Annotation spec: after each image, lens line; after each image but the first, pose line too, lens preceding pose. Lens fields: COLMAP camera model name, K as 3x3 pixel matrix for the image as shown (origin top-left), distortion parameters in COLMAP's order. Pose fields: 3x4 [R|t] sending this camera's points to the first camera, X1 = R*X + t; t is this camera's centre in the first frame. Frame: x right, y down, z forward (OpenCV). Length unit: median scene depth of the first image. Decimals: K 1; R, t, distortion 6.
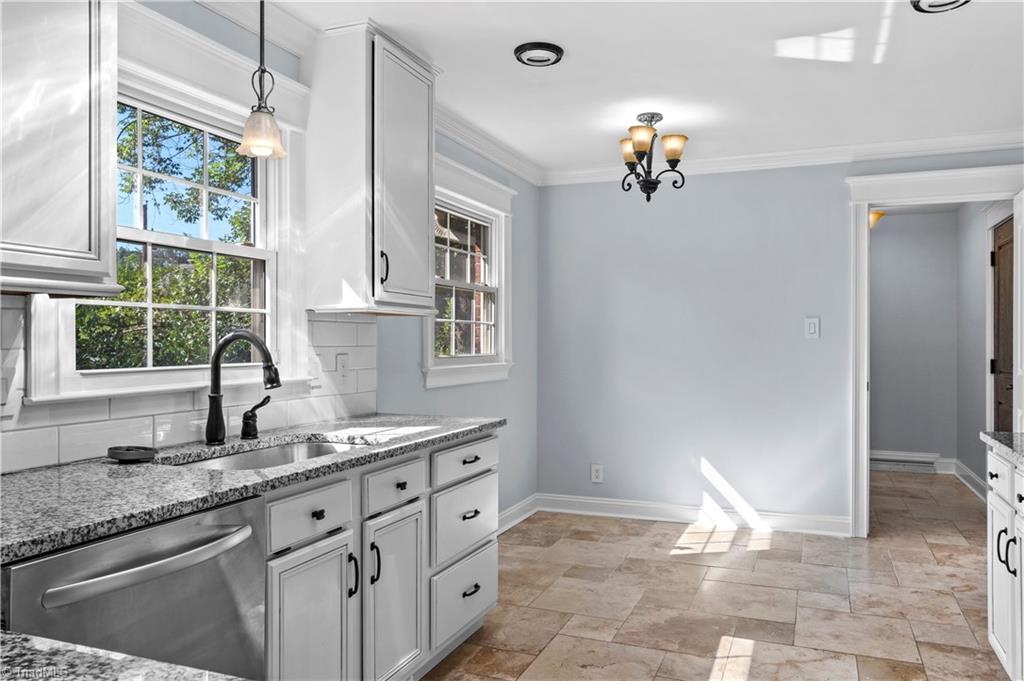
lens RADIAL K [[733.0, 0, 513.0], [0, 733.0, 341.4], [0, 0, 1]] dist [-0.001105, -0.000637]
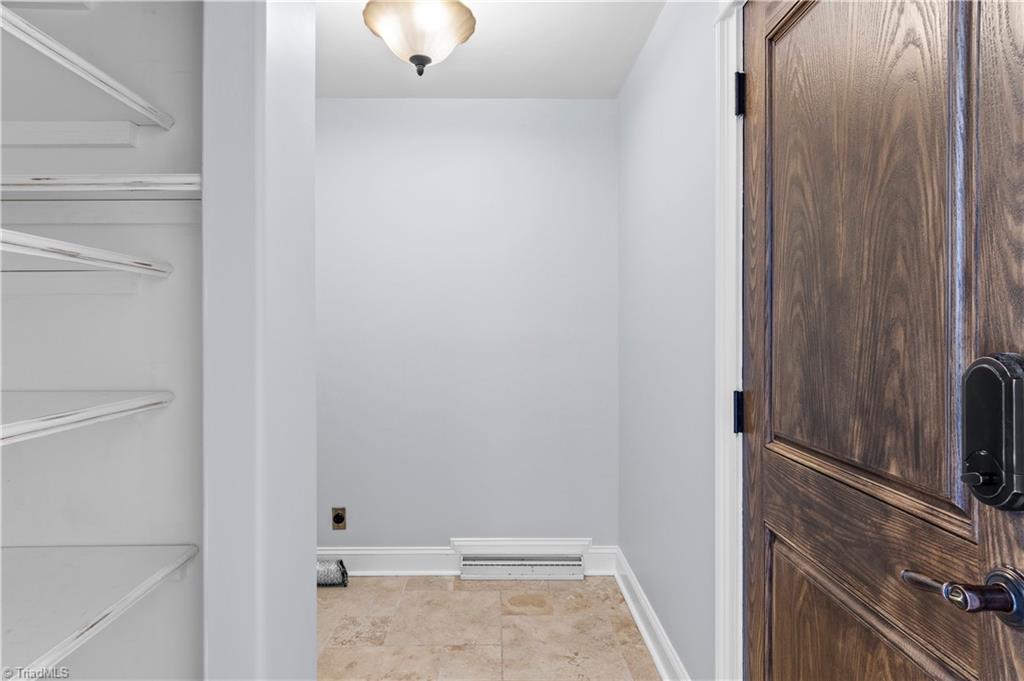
lens RADIAL K [[542.5, 0, 511.0], [0, 542.5, 342.9], [0, 0, 1]] dist [-0.001023, -0.000110]
pose [[0.921296, 0.003689, 0.388845, 0.455480], [-0.002853, 0.999992, -0.002727, 0.002749], [-0.388852, 0.001403, 0.921299, 0.802315]]
